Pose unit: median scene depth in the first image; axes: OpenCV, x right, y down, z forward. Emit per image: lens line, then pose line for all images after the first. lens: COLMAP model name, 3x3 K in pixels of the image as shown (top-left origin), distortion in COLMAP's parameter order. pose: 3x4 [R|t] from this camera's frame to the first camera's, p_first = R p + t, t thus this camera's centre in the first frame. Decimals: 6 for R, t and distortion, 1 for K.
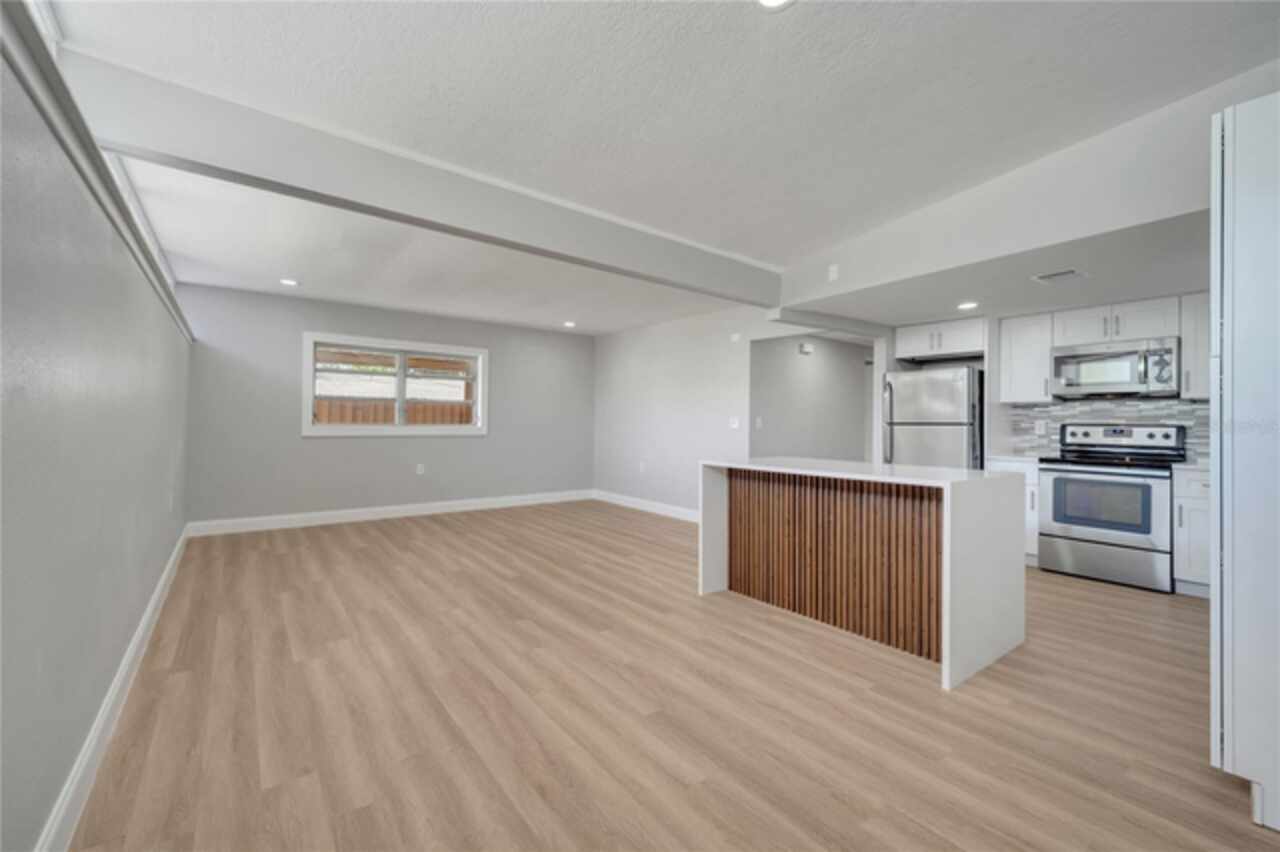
lens RADIAL K [[524.8, 0, 641.3], [0, 524.8, 425.8], [0, 0, 1]] dist [-0.000017, -0.000084]
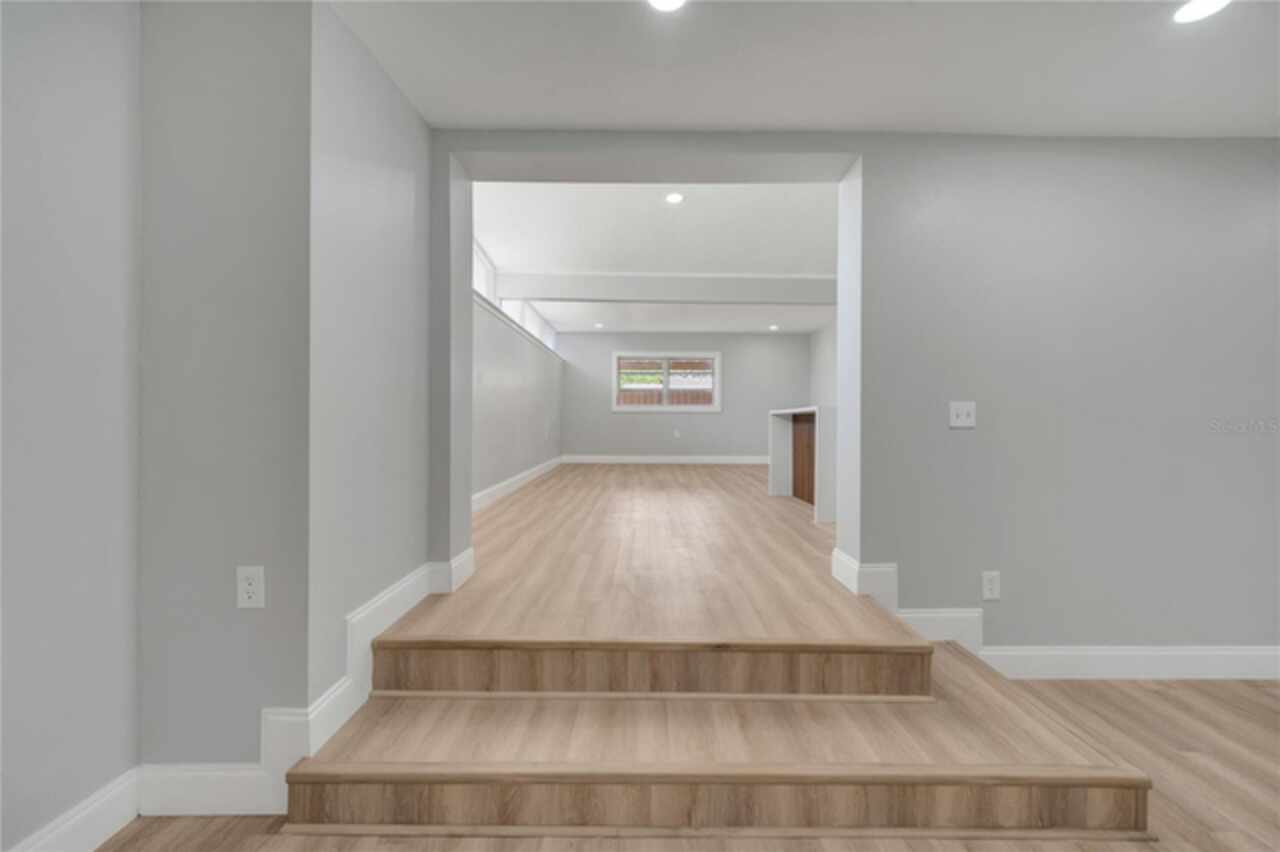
lens RADIAL K [[524.8, 0, 641.3], [0, 524.8, 425.8], [0, 0, 1]] dist [-0.000017, -0.000084]
pose [[0.783464, -0.004354, -0.621422, 0.457804], [-0.000788, 0.999968, -0.008000, 0.072428], [0.621436, 0.006758, 0.783435, -0.271601]]
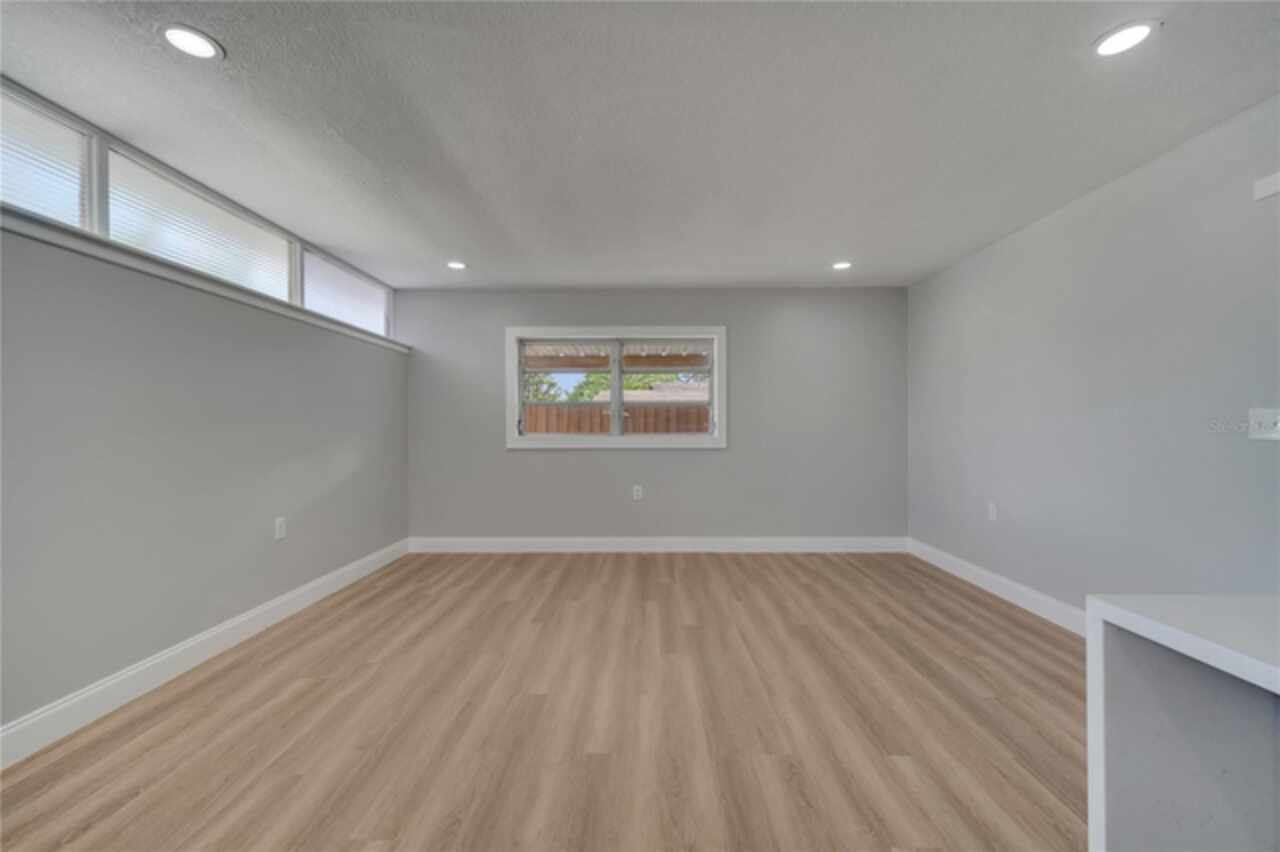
lens RADIAL K [[524.8, 0, 641.3], [0, 524.8, 425.8], [0, 0, 1]] dist [-0.000017, -0.000084]
pose [[0.782633, -0.018828, -0.622199, 0.058462], [0.006979, 0.999745, -0.021474, 0.001570], [0.622445, 0.012464, 0.782565, 0.412948]]
